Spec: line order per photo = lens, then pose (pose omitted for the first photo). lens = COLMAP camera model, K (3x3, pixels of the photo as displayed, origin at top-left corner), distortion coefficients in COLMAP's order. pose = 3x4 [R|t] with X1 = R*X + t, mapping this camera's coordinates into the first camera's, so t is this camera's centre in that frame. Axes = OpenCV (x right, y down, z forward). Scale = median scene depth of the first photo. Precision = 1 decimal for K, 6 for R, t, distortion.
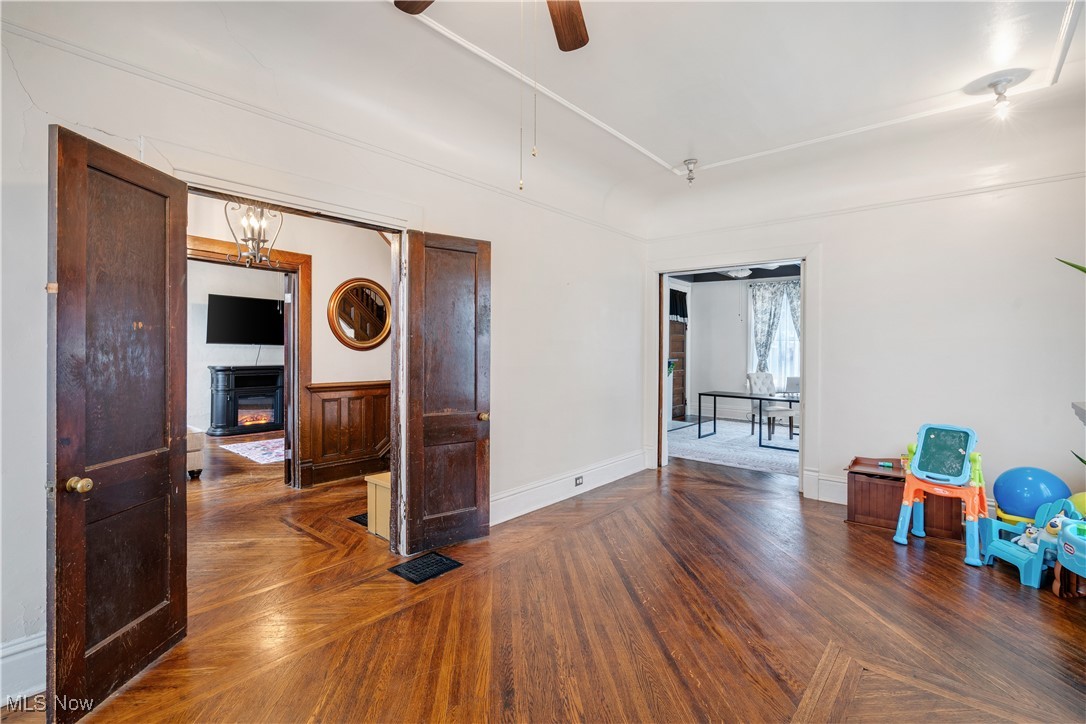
lens RADIAL K [[500.8, 0, 541.4], [0, 500.8, 354.0], [0, 0, 1]] dist [-0.010515, 0.000164]
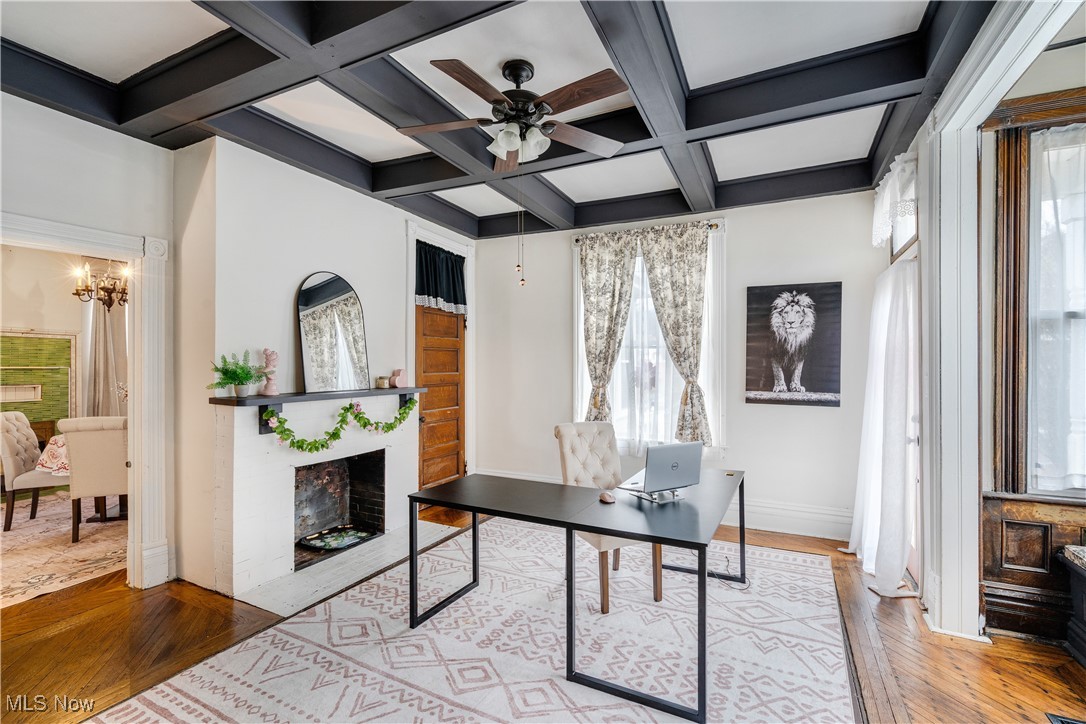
lens RADIAL K [[500.8, 0, 536.2], [0, 500.8, 368.3], [0, 0, 1]] dist [-0.010515, 0.000164]
pose [[0.969024, -0.010263, 0.246753, 0.257268], [0.012002, 0.999913, -0.005544, -0.003862], [-0.246674, 0.008334, 0.969063, 0.529113]]
